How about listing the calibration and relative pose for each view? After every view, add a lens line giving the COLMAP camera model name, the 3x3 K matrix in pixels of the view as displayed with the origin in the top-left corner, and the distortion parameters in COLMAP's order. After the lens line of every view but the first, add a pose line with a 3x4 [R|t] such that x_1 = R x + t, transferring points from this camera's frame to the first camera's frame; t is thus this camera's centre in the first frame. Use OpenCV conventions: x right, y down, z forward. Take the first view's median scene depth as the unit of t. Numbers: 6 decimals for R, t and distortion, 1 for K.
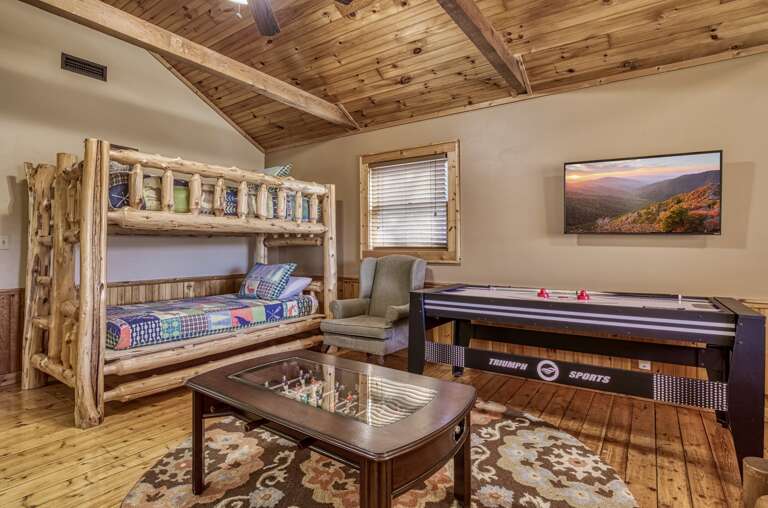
lens RADIAL K [[369.8, 0, 383.2], [0, 369.8, 246.2], [0, 0, 1]] dist [-0.001502, -0.000080]
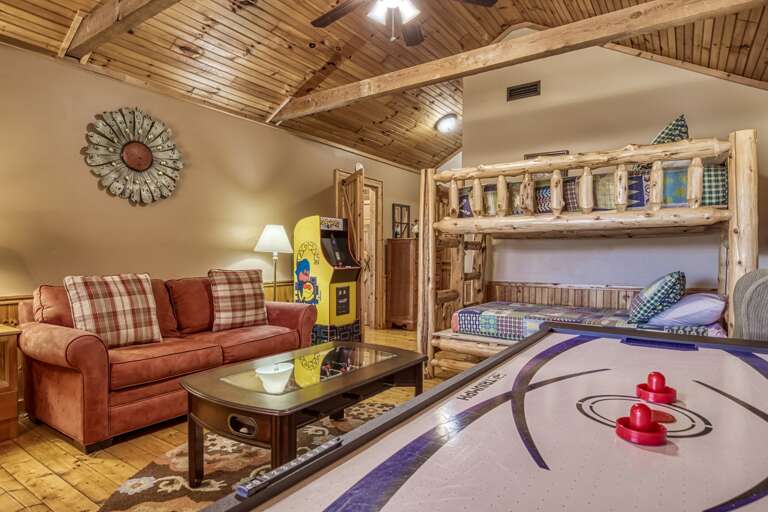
lens RADIAL K [[441.8, 0, 383.2], [0, 441.8, 256.5], [0, 0, 1]] dist [-0.000015, -0.000328]
pose [[0.031065, 0.008246, -0.999483, 0.676872], [0.004775, 0.999953, 0.008398, 0.011803], [0.999506, -0.005034, 0.031024, 0.635243]]
